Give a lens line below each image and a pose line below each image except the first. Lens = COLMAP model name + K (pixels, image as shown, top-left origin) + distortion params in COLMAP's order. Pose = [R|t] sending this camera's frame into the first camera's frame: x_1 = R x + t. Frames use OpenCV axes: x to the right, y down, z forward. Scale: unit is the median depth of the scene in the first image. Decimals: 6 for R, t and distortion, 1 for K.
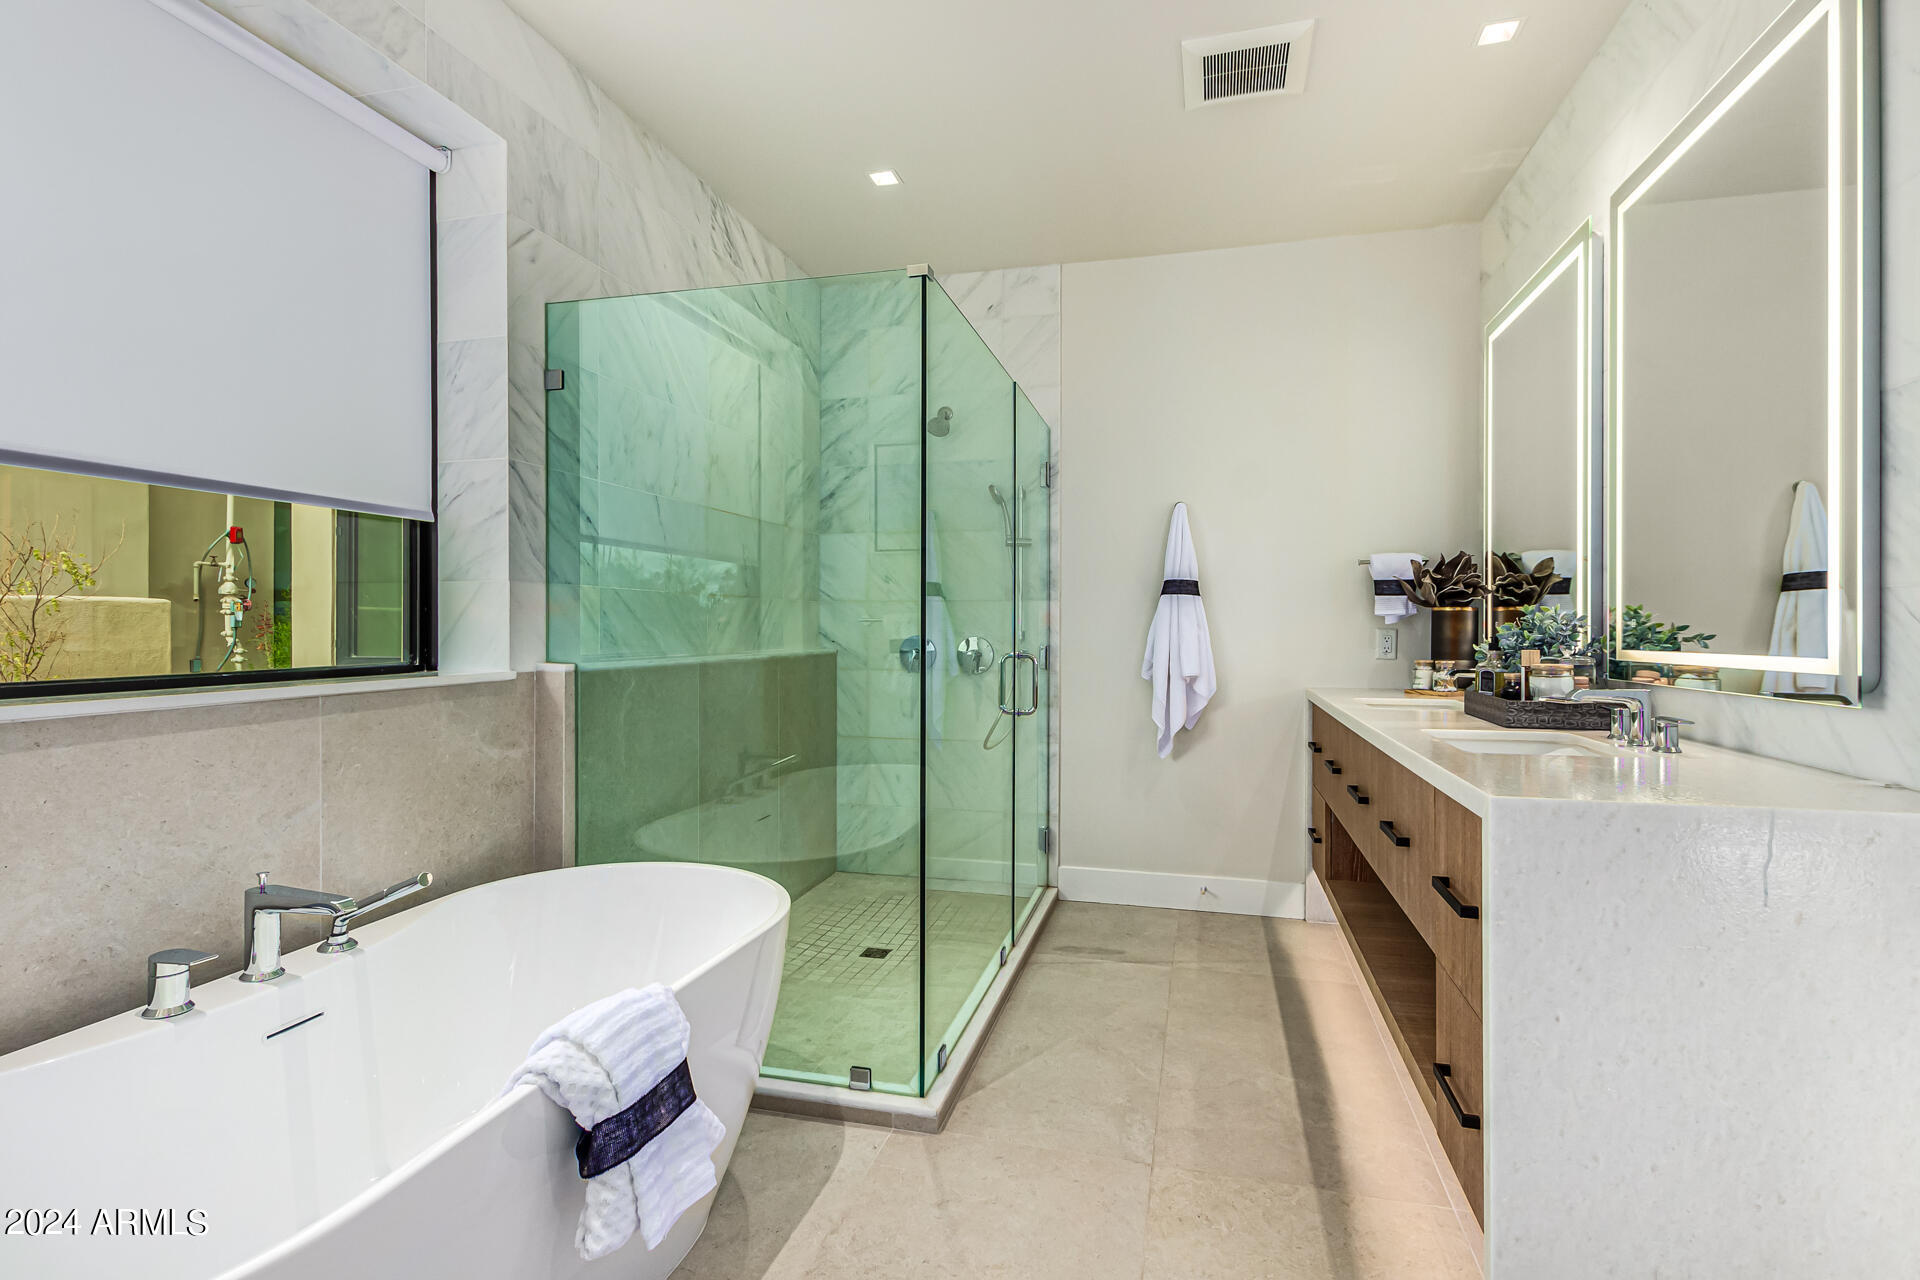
lens RADIAL K [[937.1, 0, 971.6], [0, 937.1, 630.7], [0, 0, 1]] dist [0.022773, -0.010225]
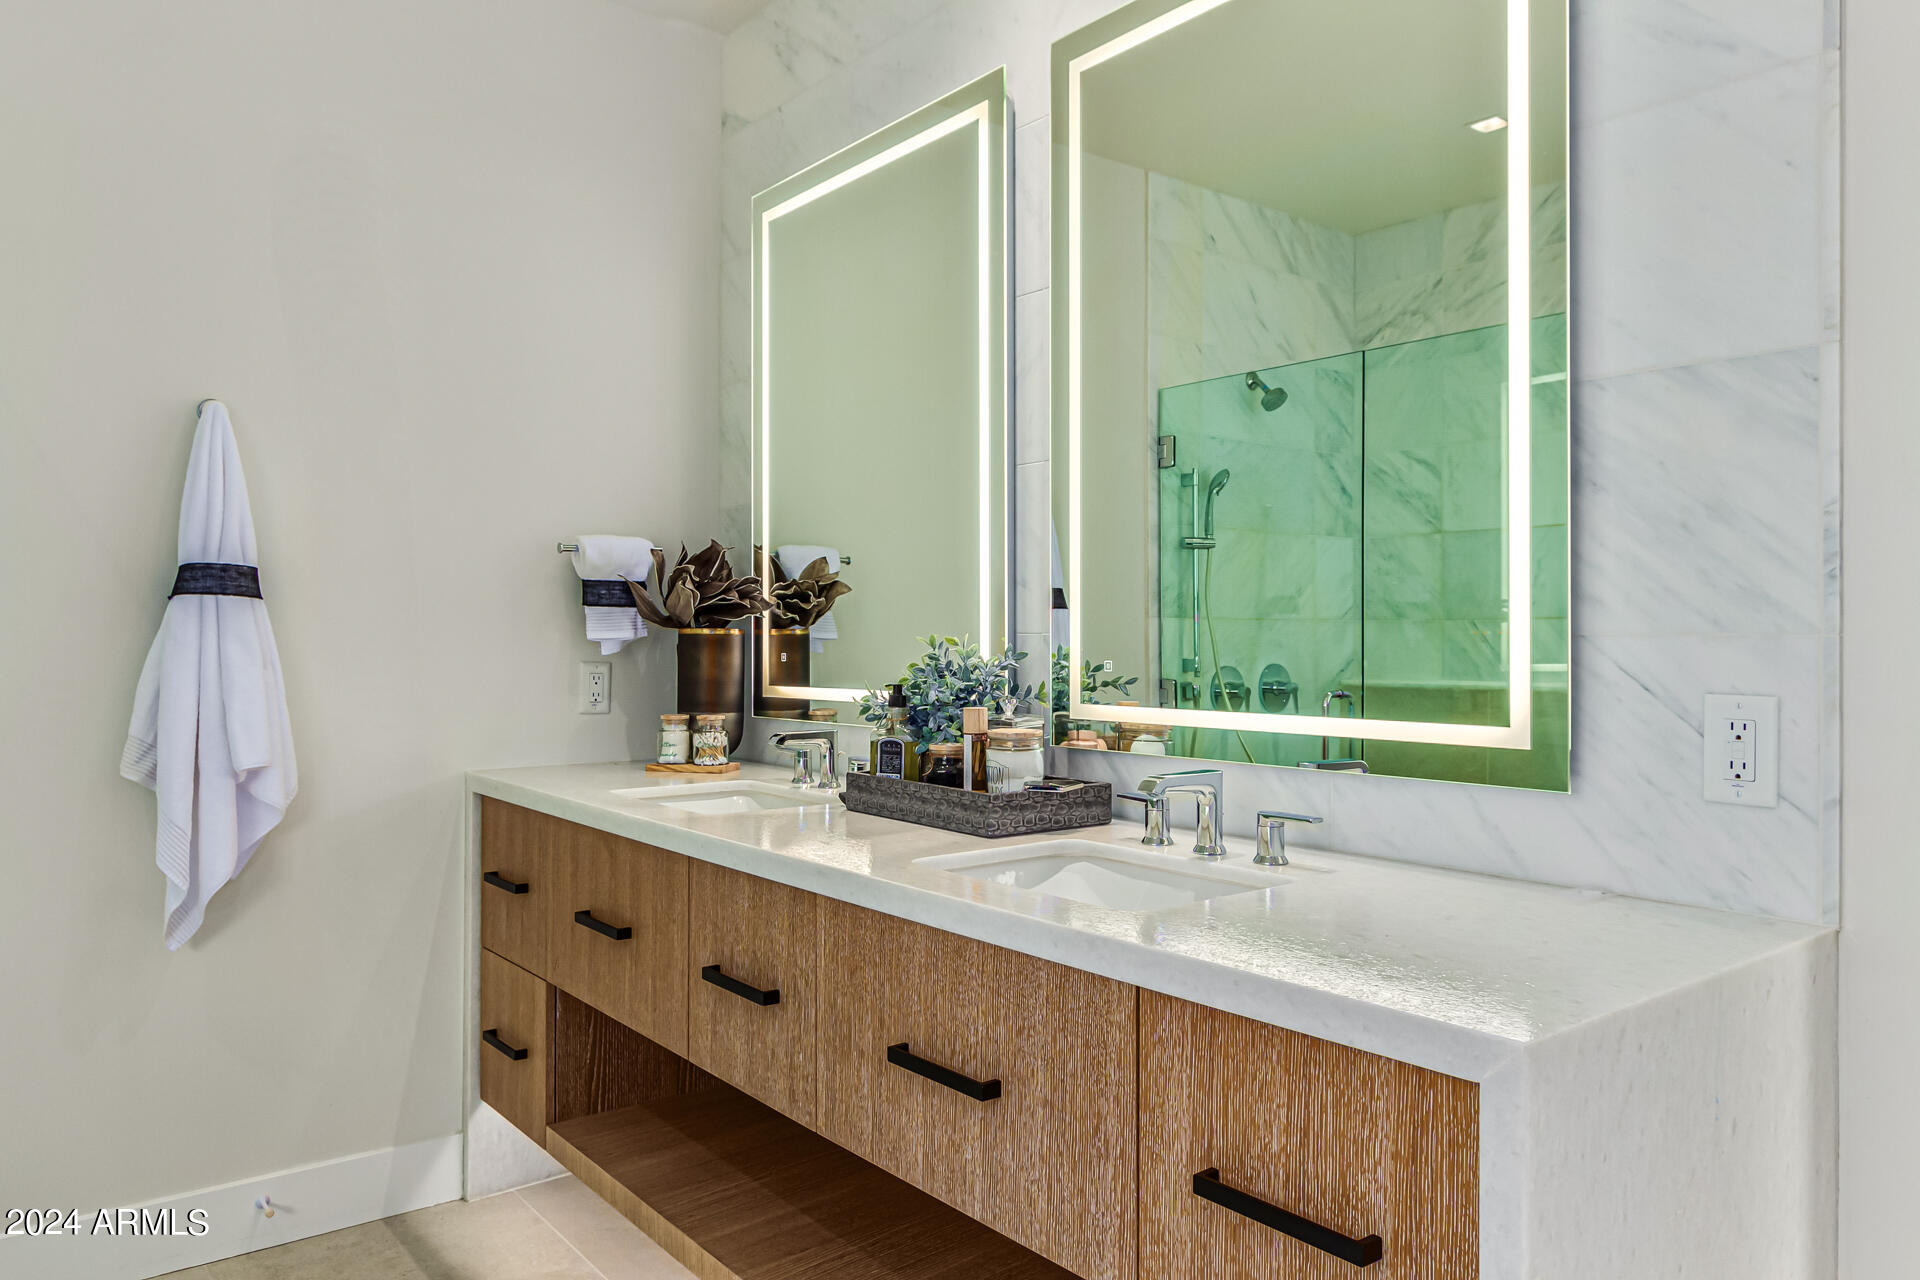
lens RADIAL K [[1313.6, 0, 969.3], [0, 1313.6, 629.6], [0, 0, 1]] dist [0.004396, -0.000250]
pose [[0.600976, 0.003677, 0.799259, -0.087521], [0.000020, 0.999989, -0.004615, -0.020336], [-0.799267, 0.002790, 0.600969, 0.339695]]
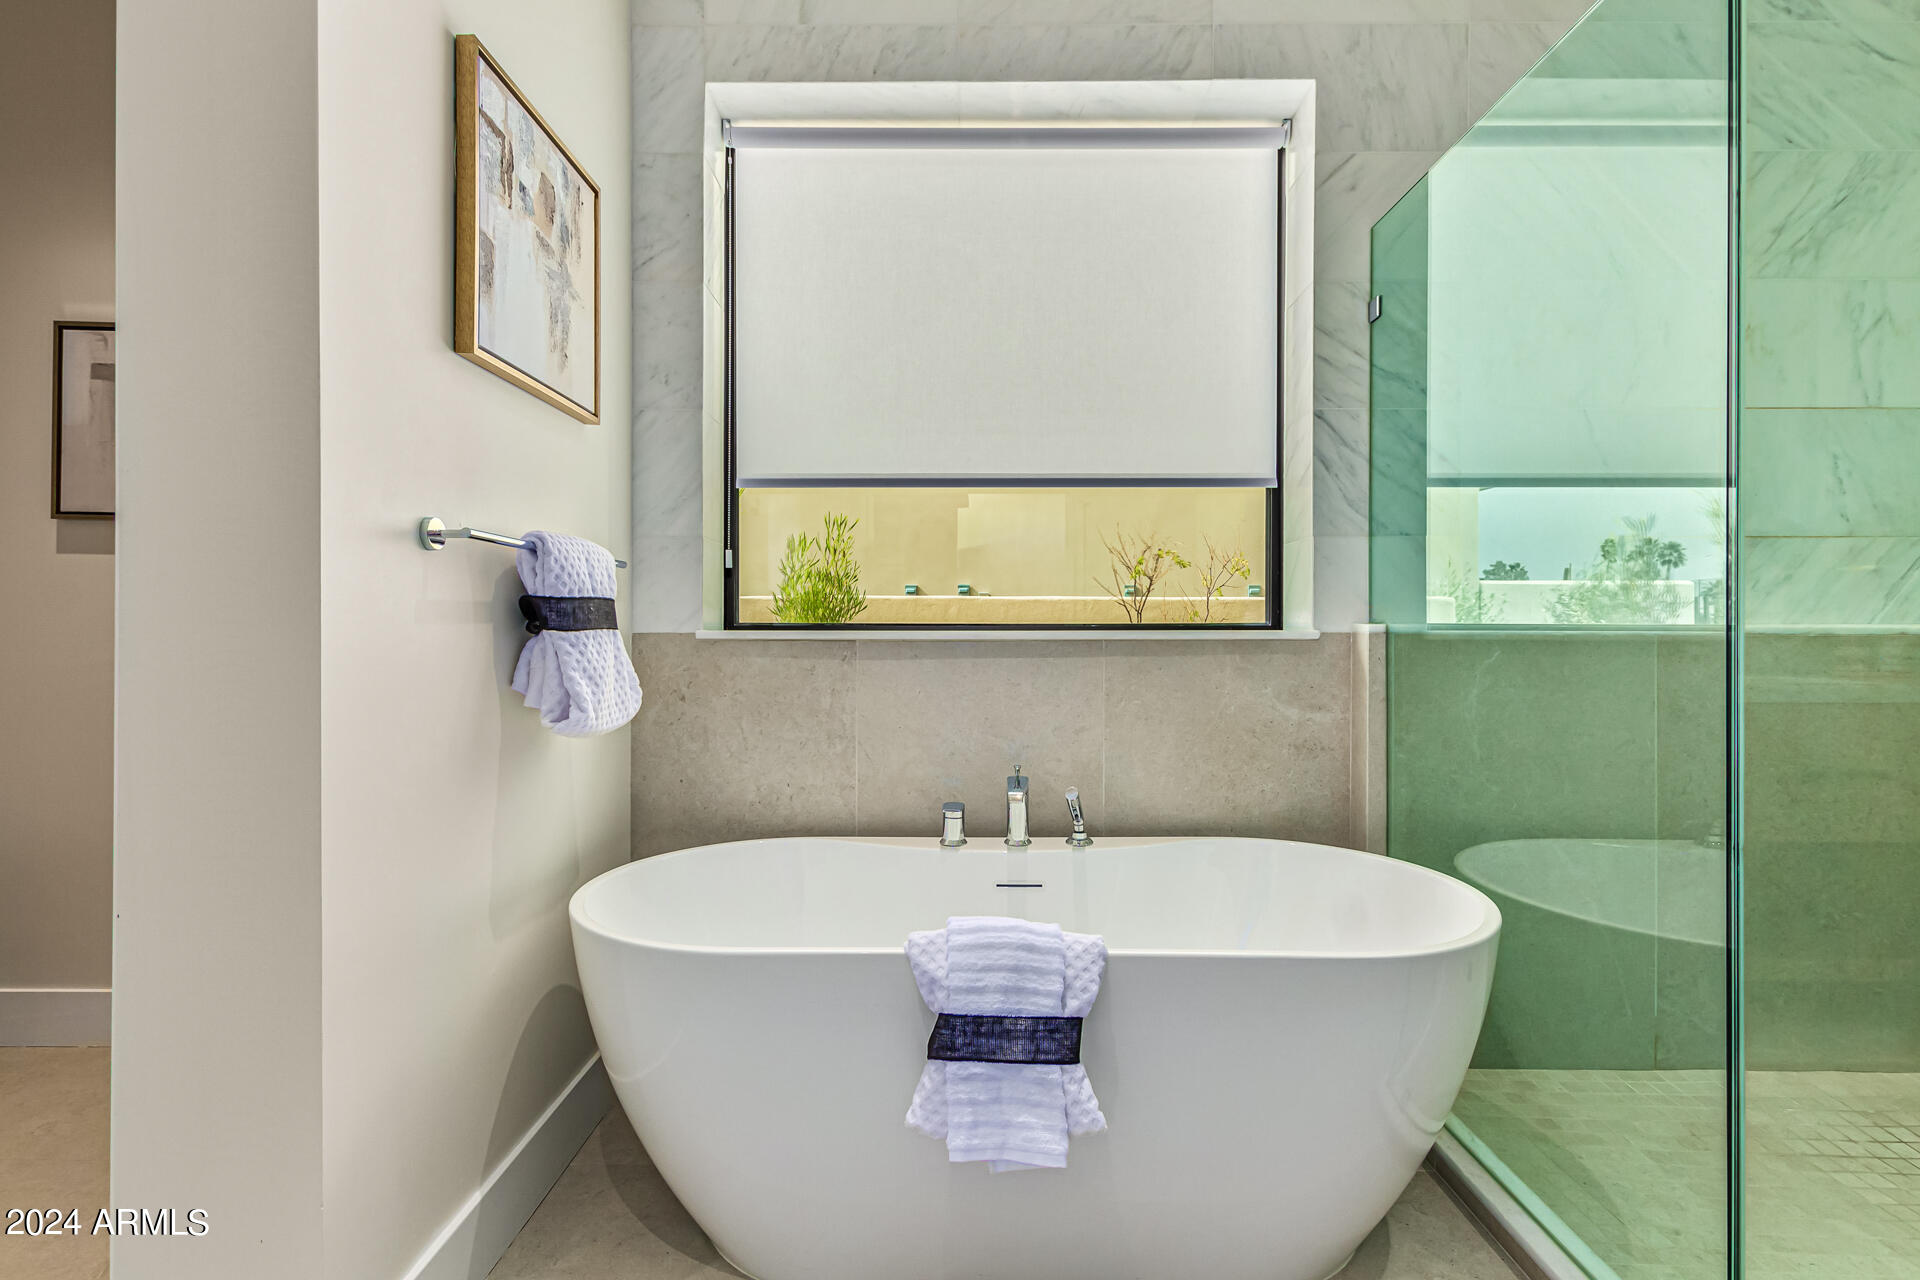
lens RADIAL K [[937.1, 0, 949.4], [0, 937.1, 628.1], [0, 0, 1]] dist [0.022773, -0.010225]
pose [[0.224749, -0.004816, -0.974405, 0.249285], [-0.008406, 0.999941, -0.006881, 0.035164], [0.974380, 0.009738, 0.224695, 0.295642]]
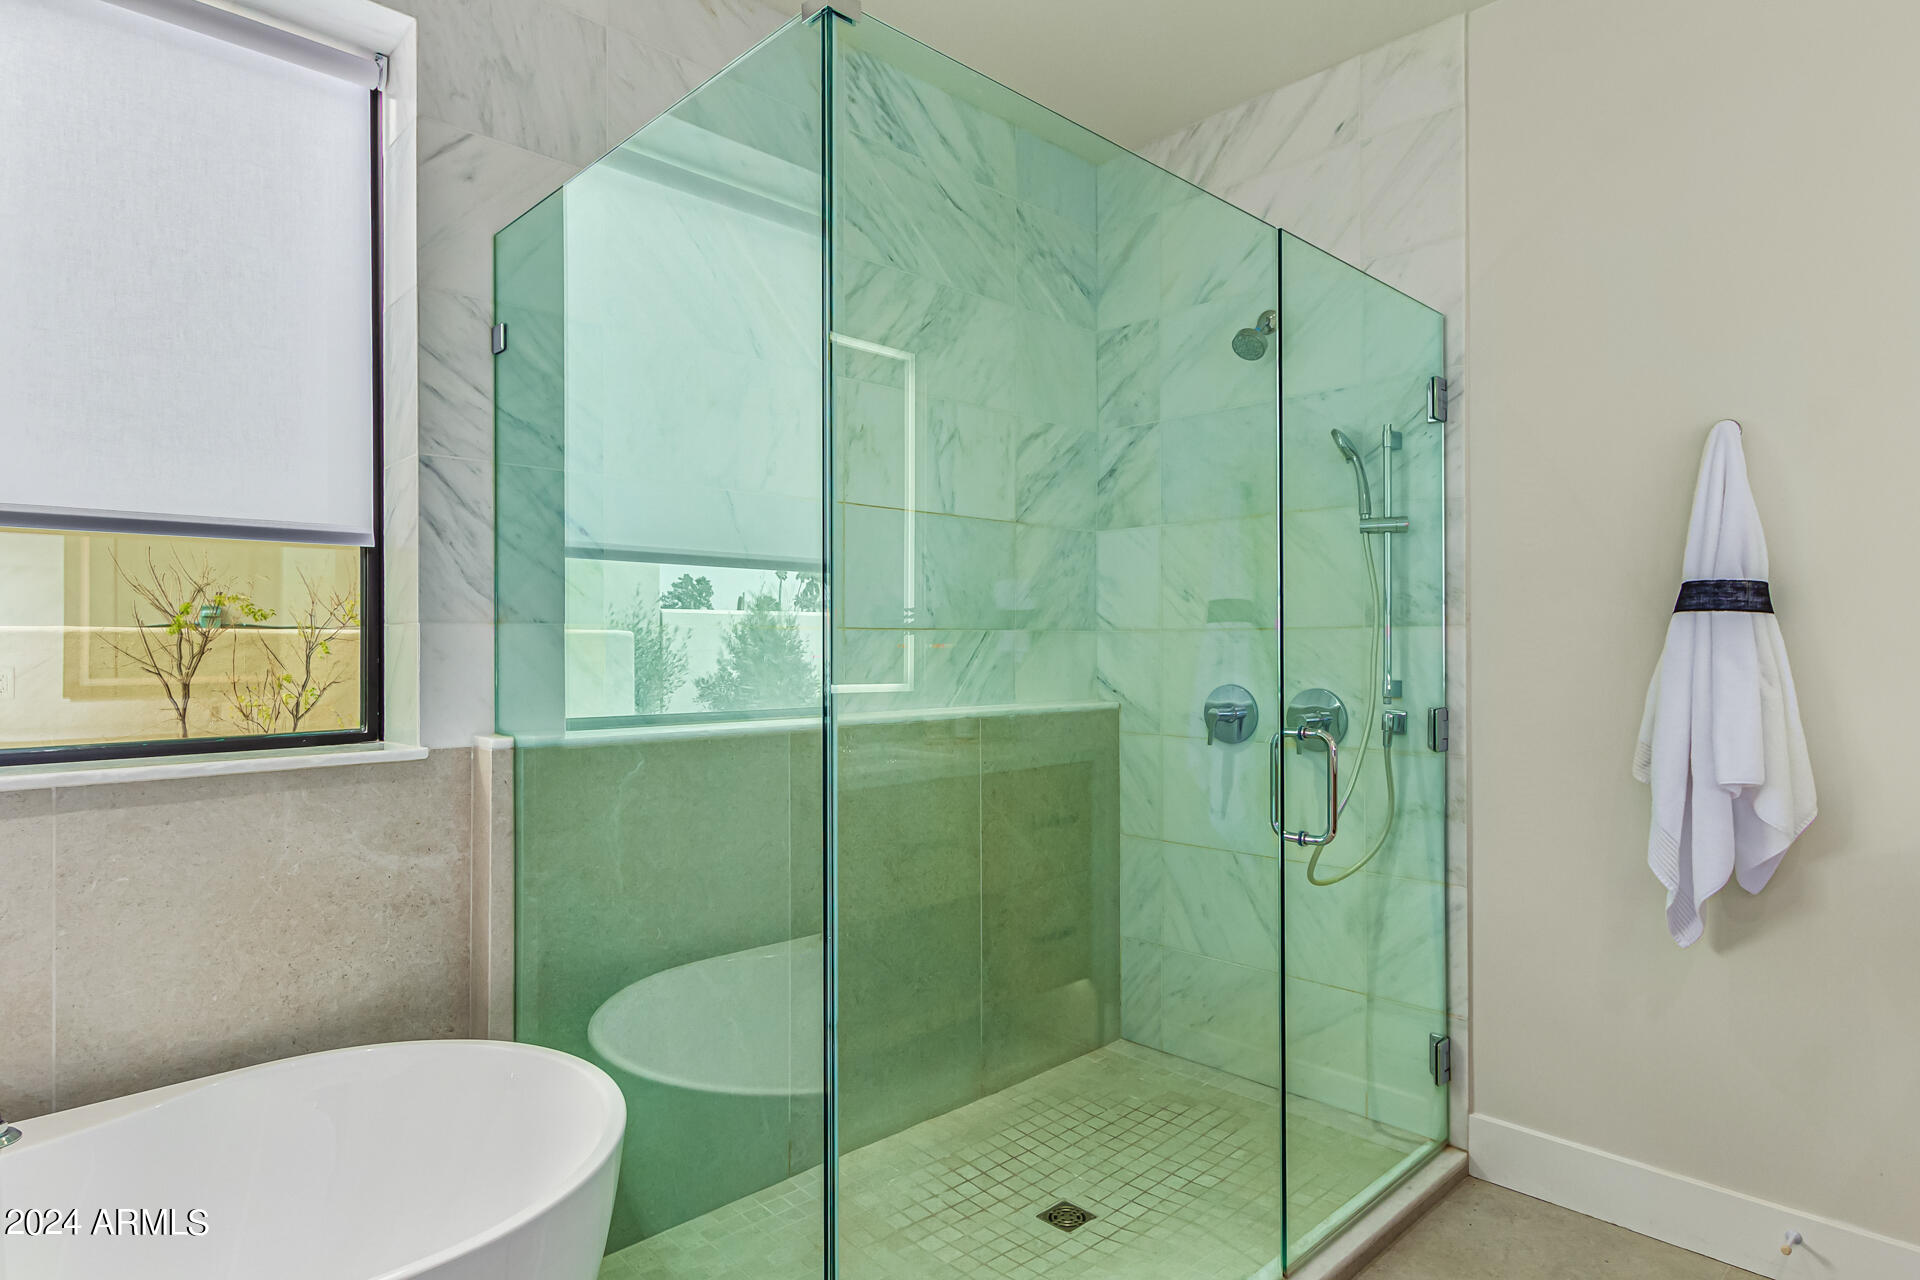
lens RADIAL K [[1083.0, 0, 973.2], [0, 1083.0, 638.0], [0, 0, 1]] dist [0.012354, 0.001041]
pose [[0.847328, -0.007894, -0.531011, 0.217047], [0.001773, 0.999926, -0.012036, -0.020850], [0.531067, 0.009257, 0.847279, 0.361452]]
